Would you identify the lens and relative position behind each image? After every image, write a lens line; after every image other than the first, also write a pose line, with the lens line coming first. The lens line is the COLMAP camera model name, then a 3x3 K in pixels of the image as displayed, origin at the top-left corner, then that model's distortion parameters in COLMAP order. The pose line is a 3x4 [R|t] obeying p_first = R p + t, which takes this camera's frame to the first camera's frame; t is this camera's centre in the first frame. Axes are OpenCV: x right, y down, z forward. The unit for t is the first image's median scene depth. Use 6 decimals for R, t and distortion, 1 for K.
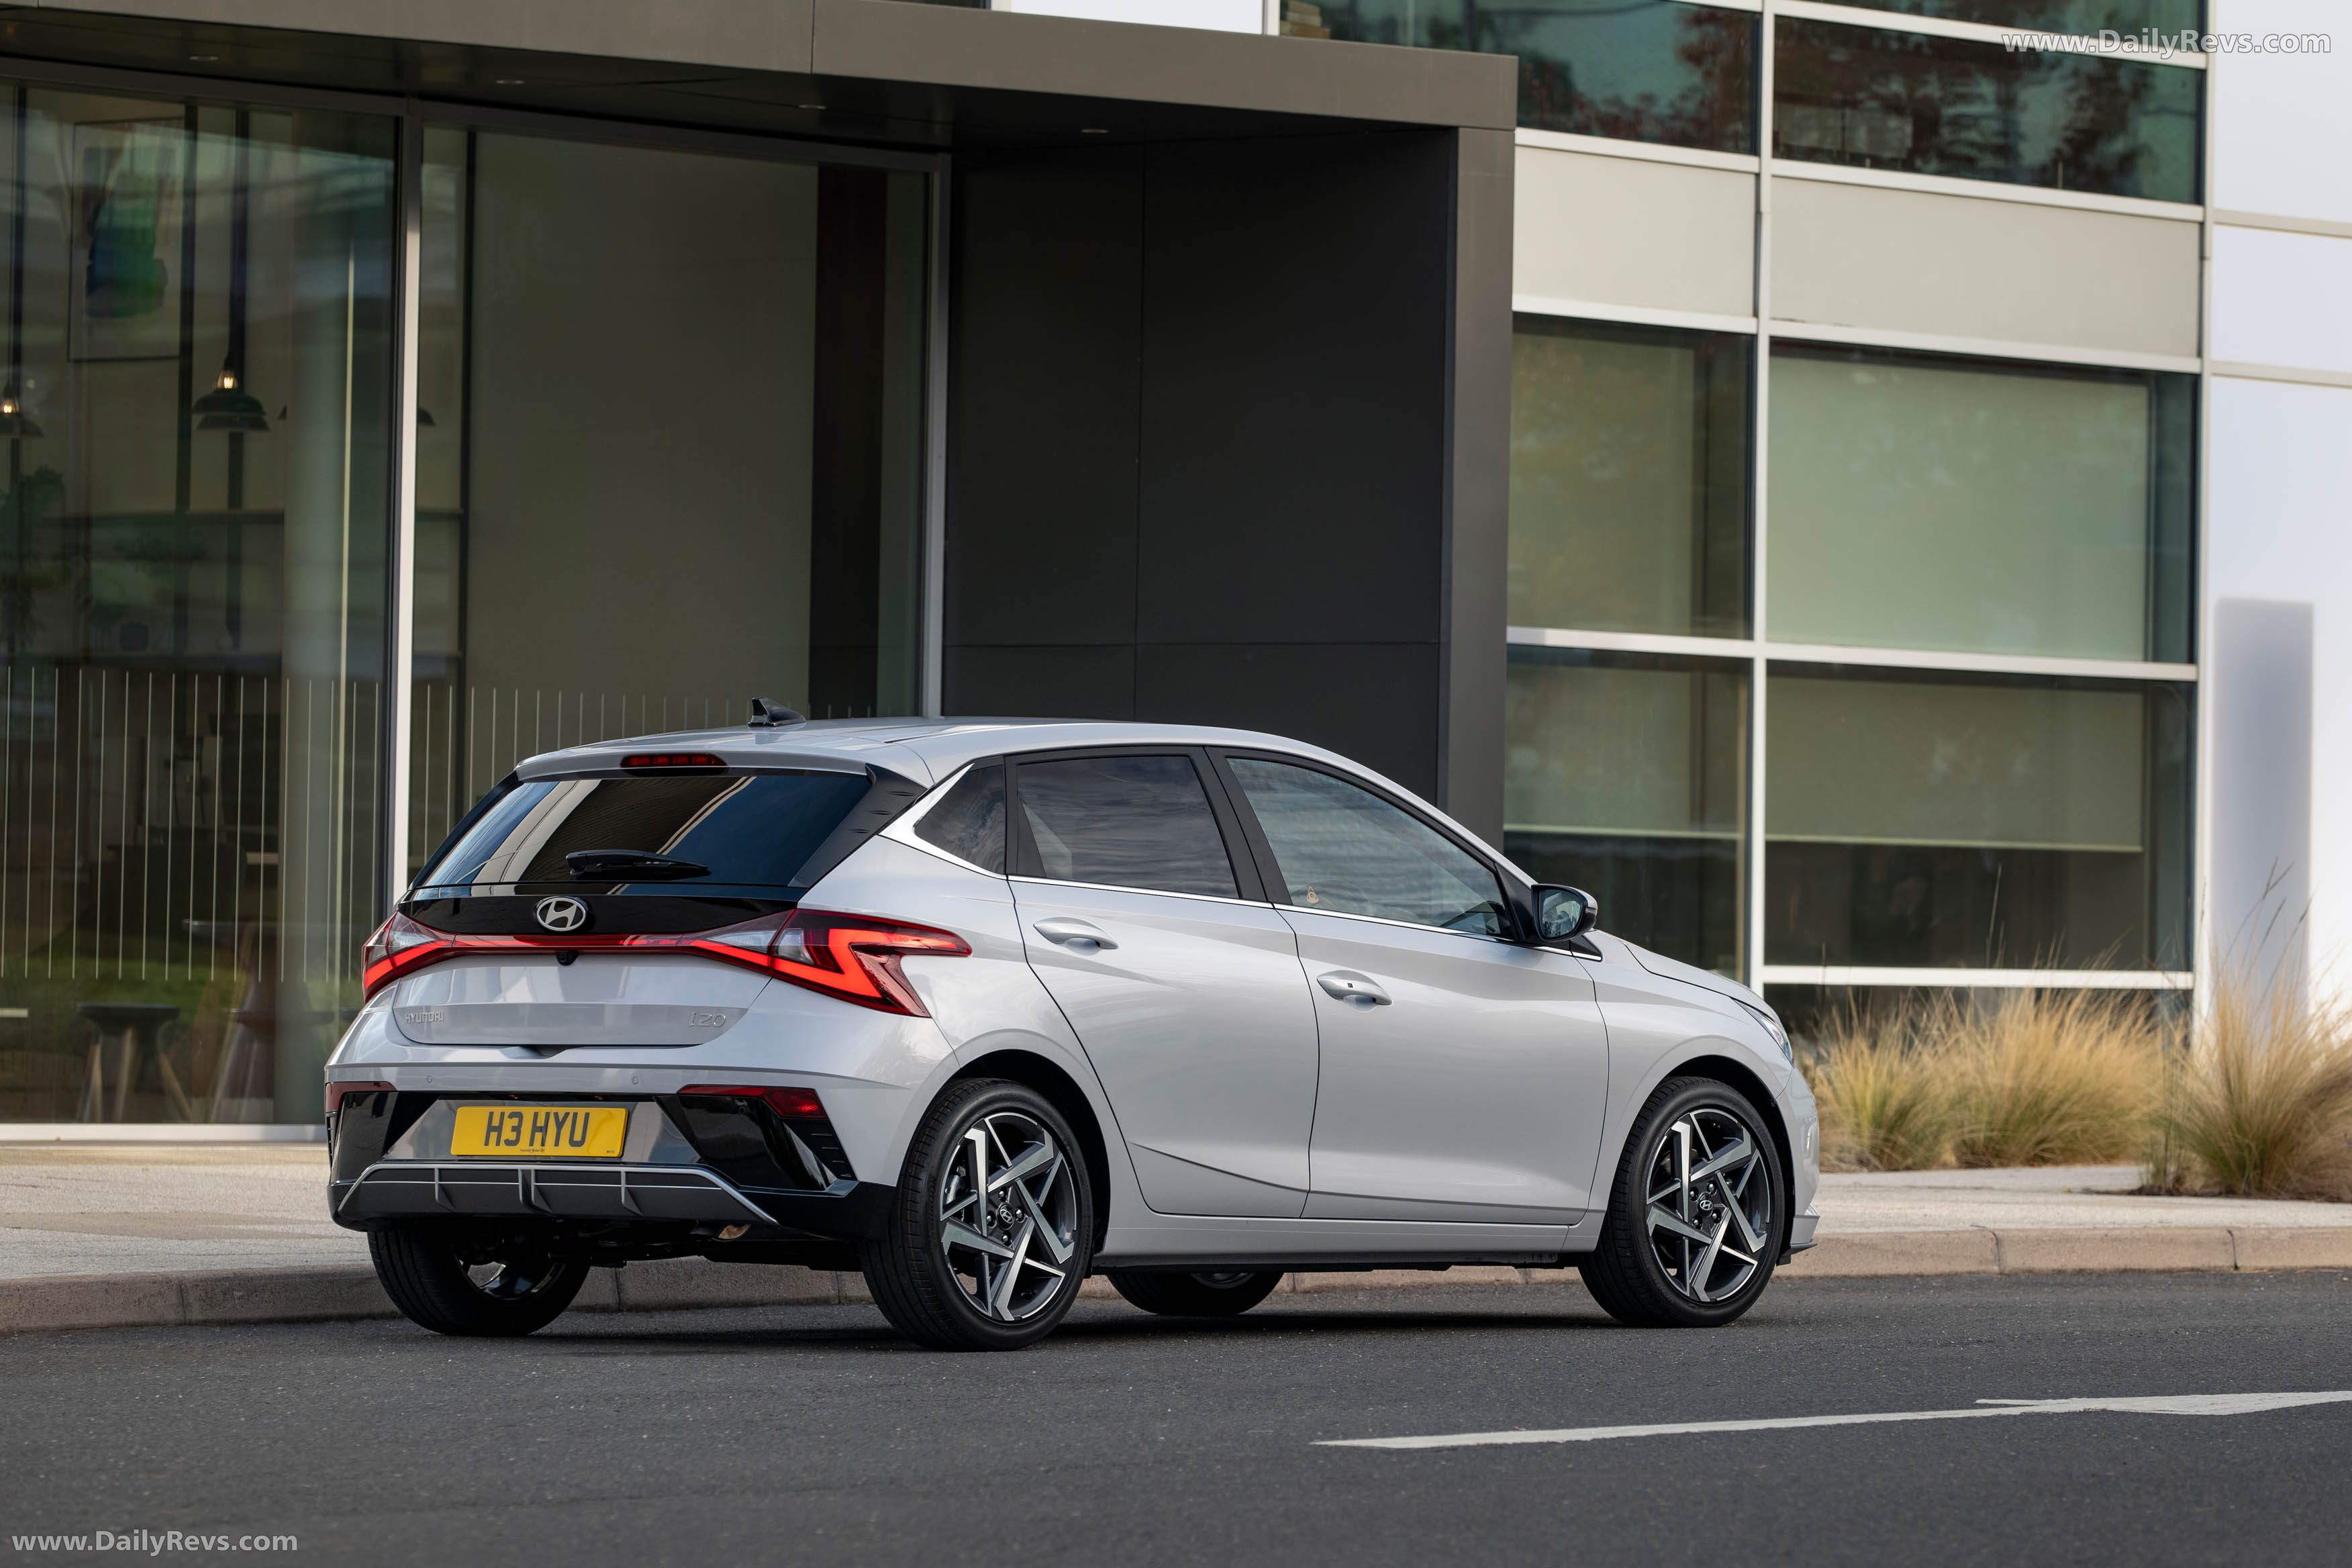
lens RADIAL K [[11519.9, 0, 1177.4], [0, 11519.9, 786.2], [0, 0, 1]] dist [0.142714, 0.000000]
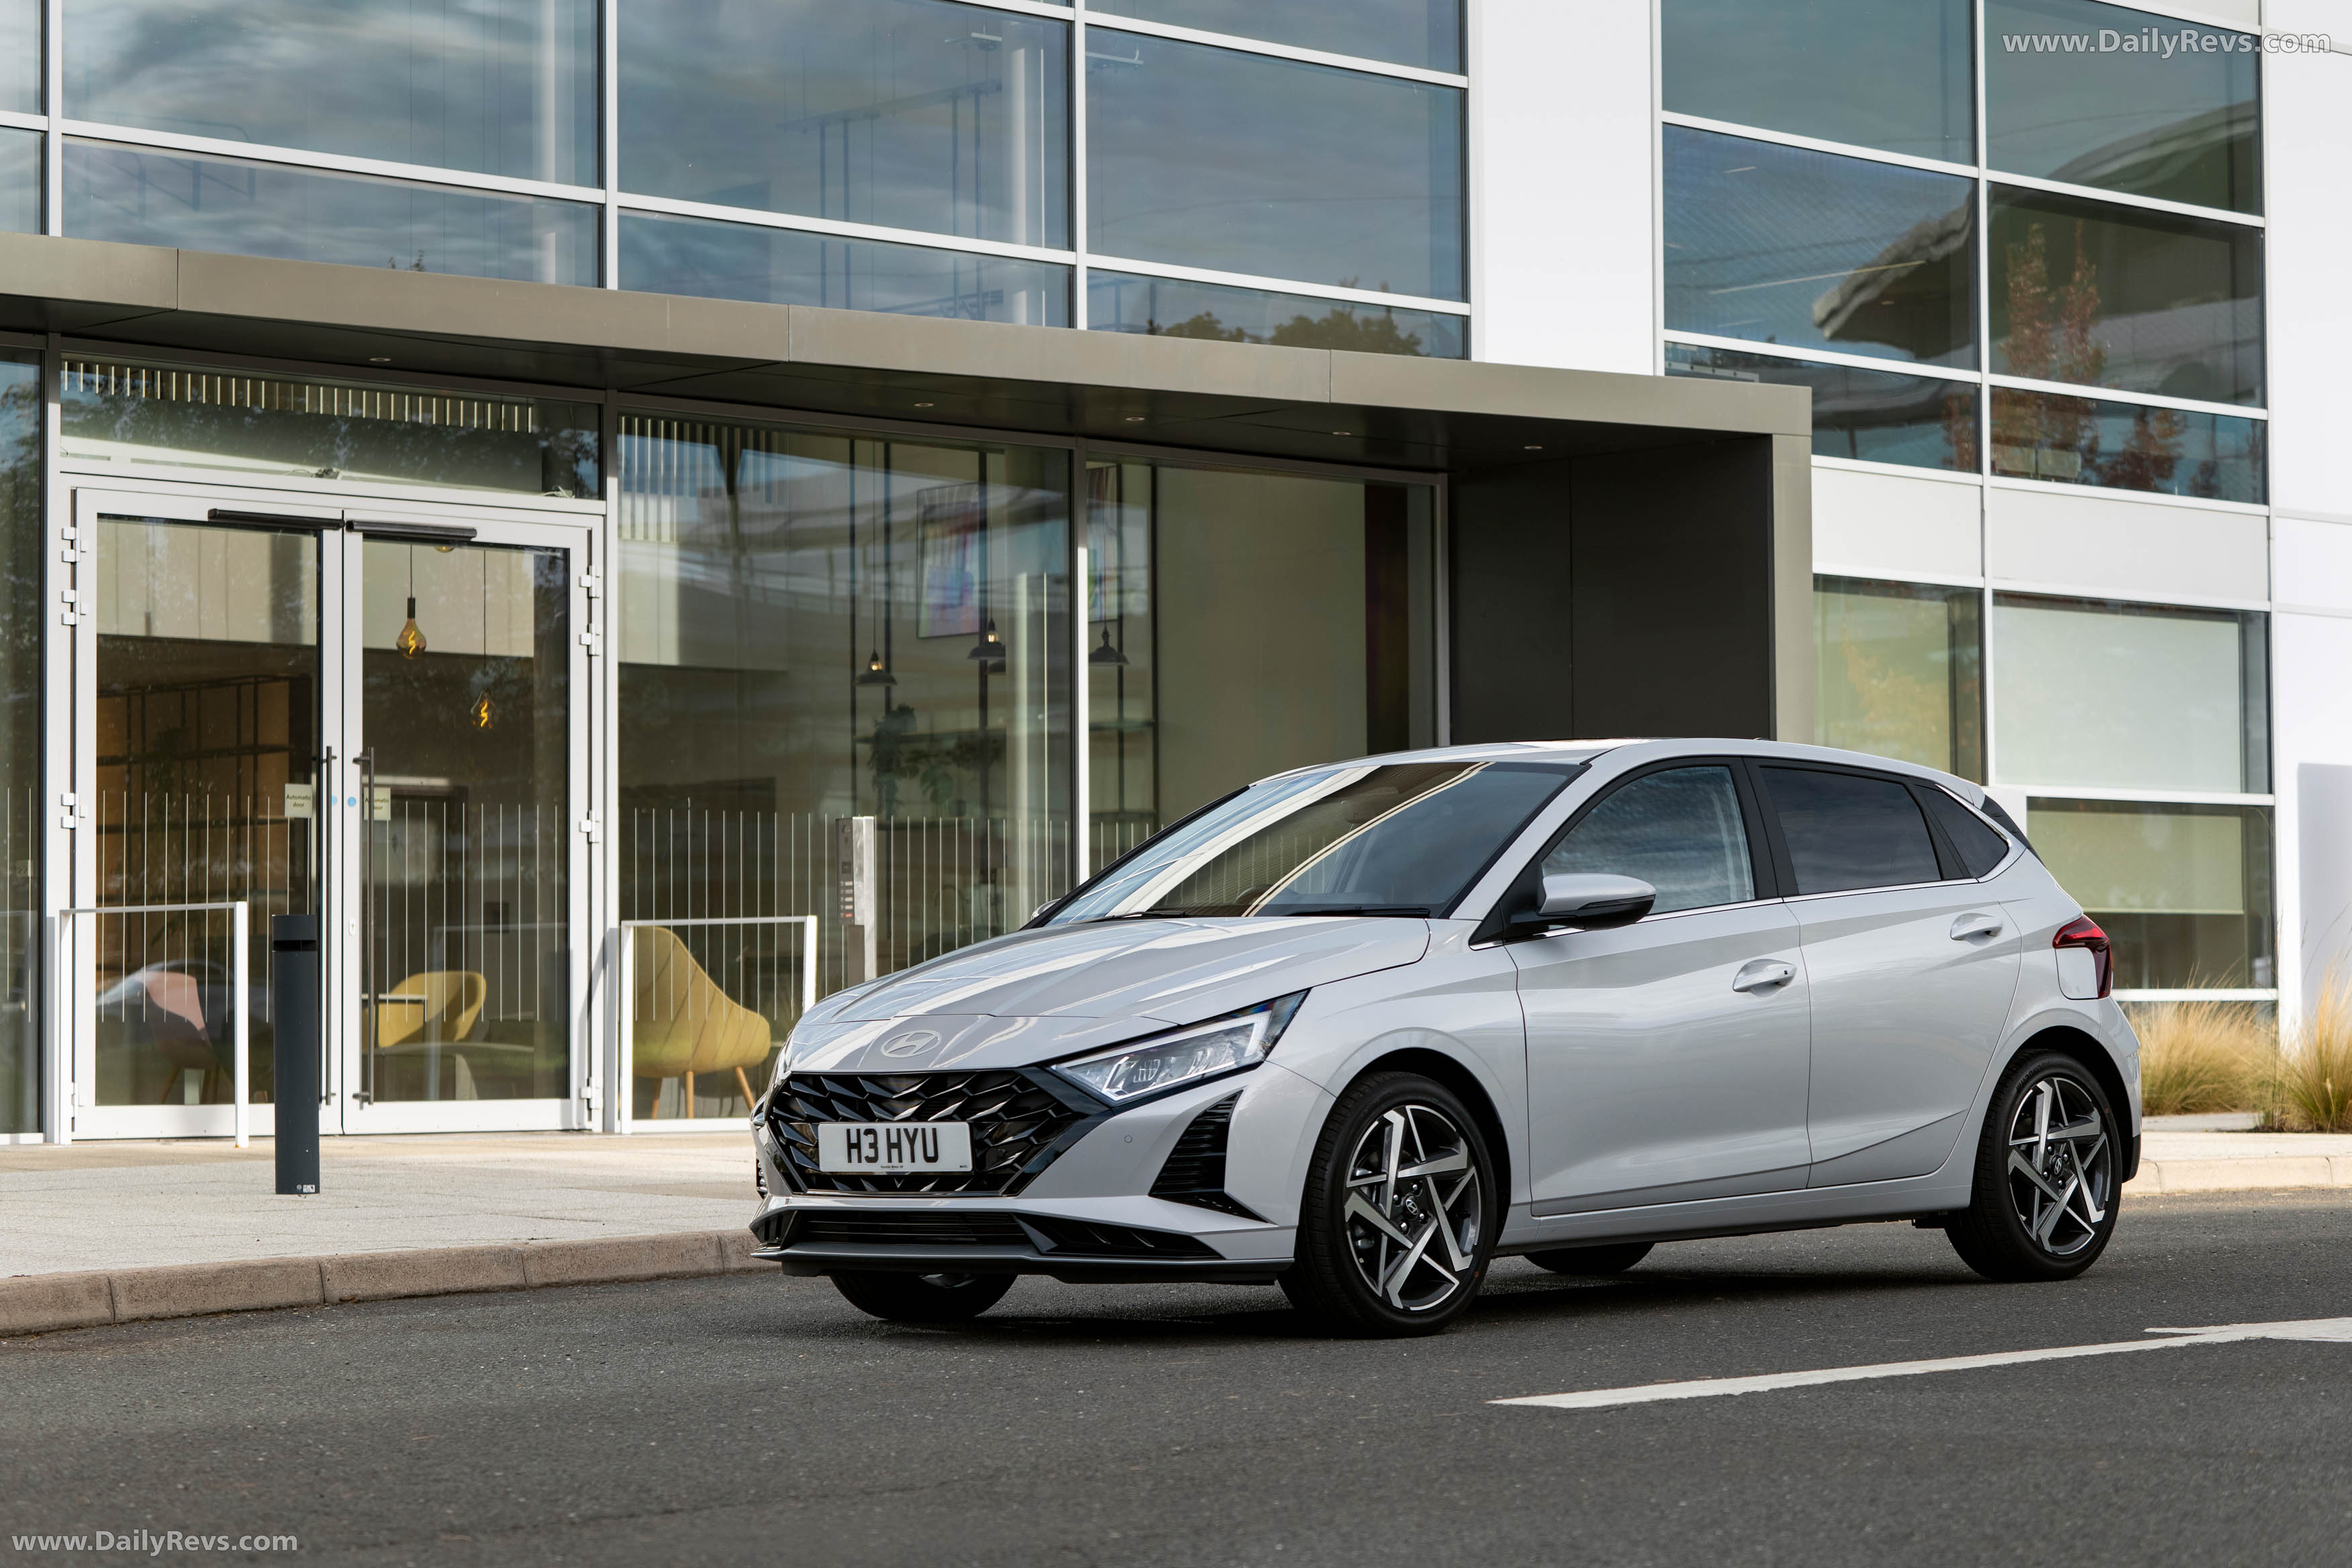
lens RADIAL K [[5370.3, 0, 1176.8], [0, 5370.3, 785.1], [0, 0, 1]] dist [0.045568, 0.000000]
pose [[0.993812, -0.029770, -0.107012, 0.020889], [0.026446, 0.999127, -0.032350, 0.009508], [0.107882, 0.029320, 0.993731, 0.294124]]
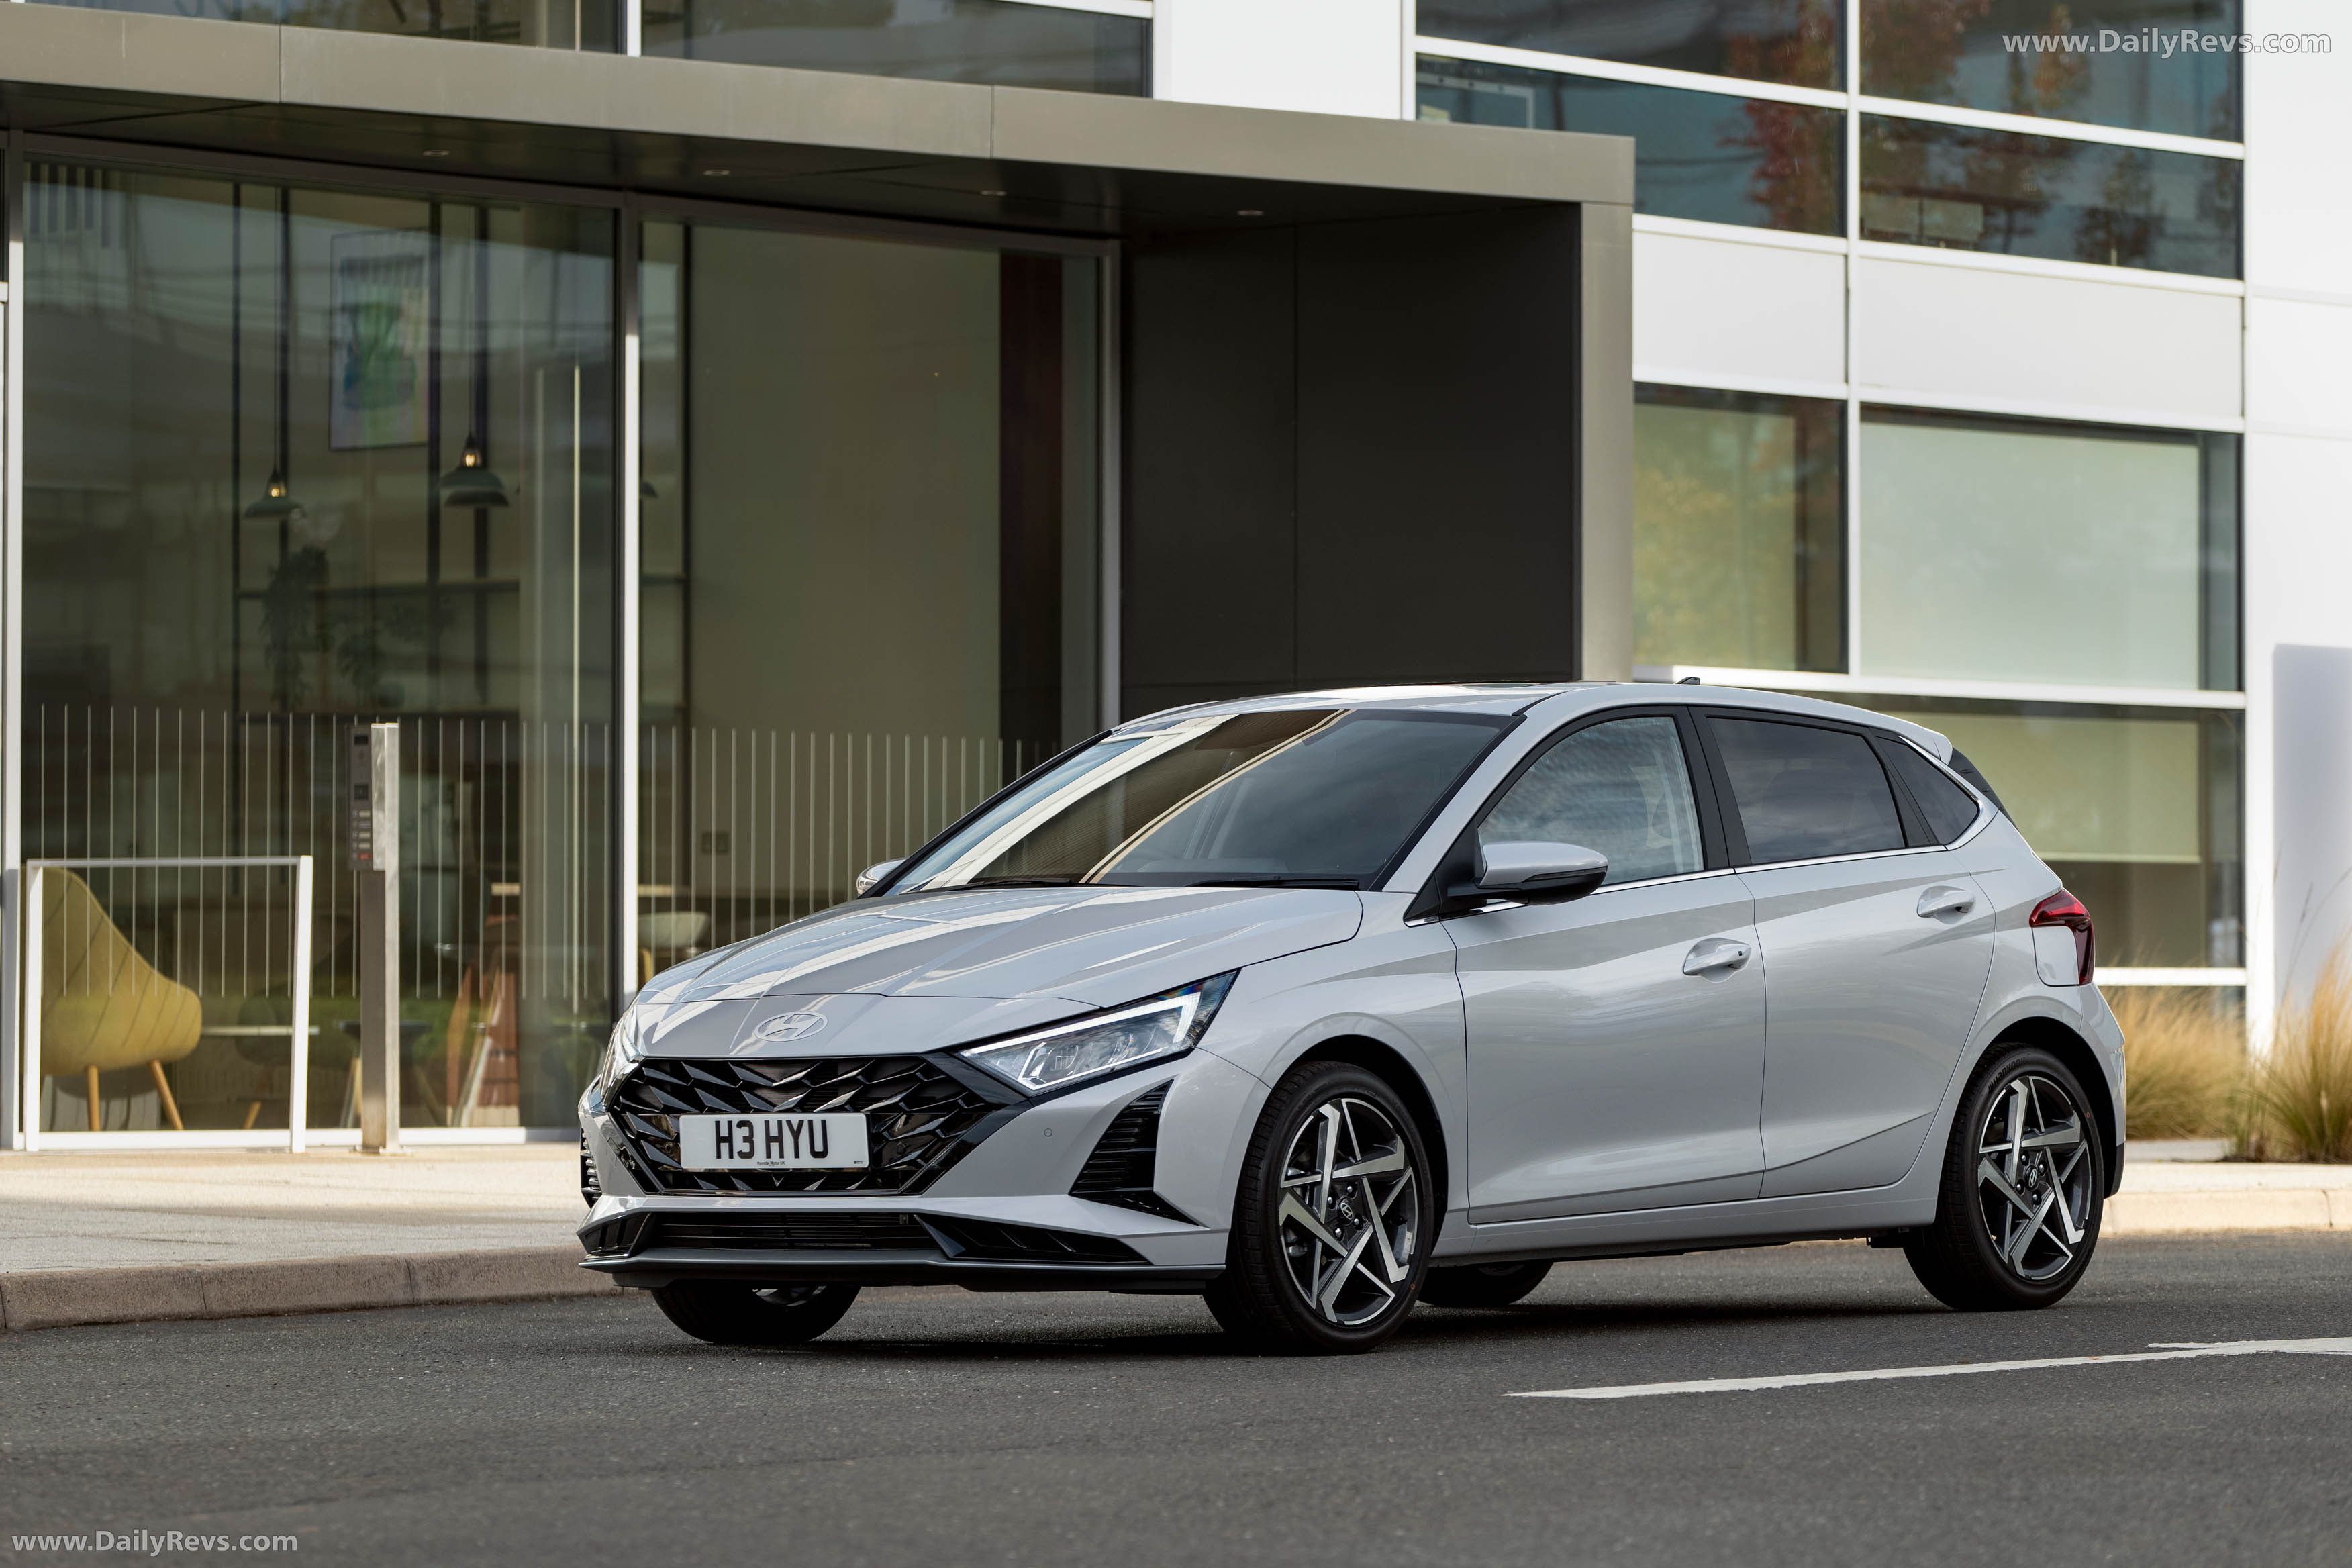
lens RADIAL K [[9466.1, 0, 1177.4], [0, 9466.1, 783.3], [0, 0, 1]] dist [0.102473, 0.000000]
pose [[0.999750, -0.017540, -0.013843, -0.002603], [0.017404, 0.999800, -0.009844, 0.006395], [0.014013, 0.009600, 0.999856, 0.098181]]
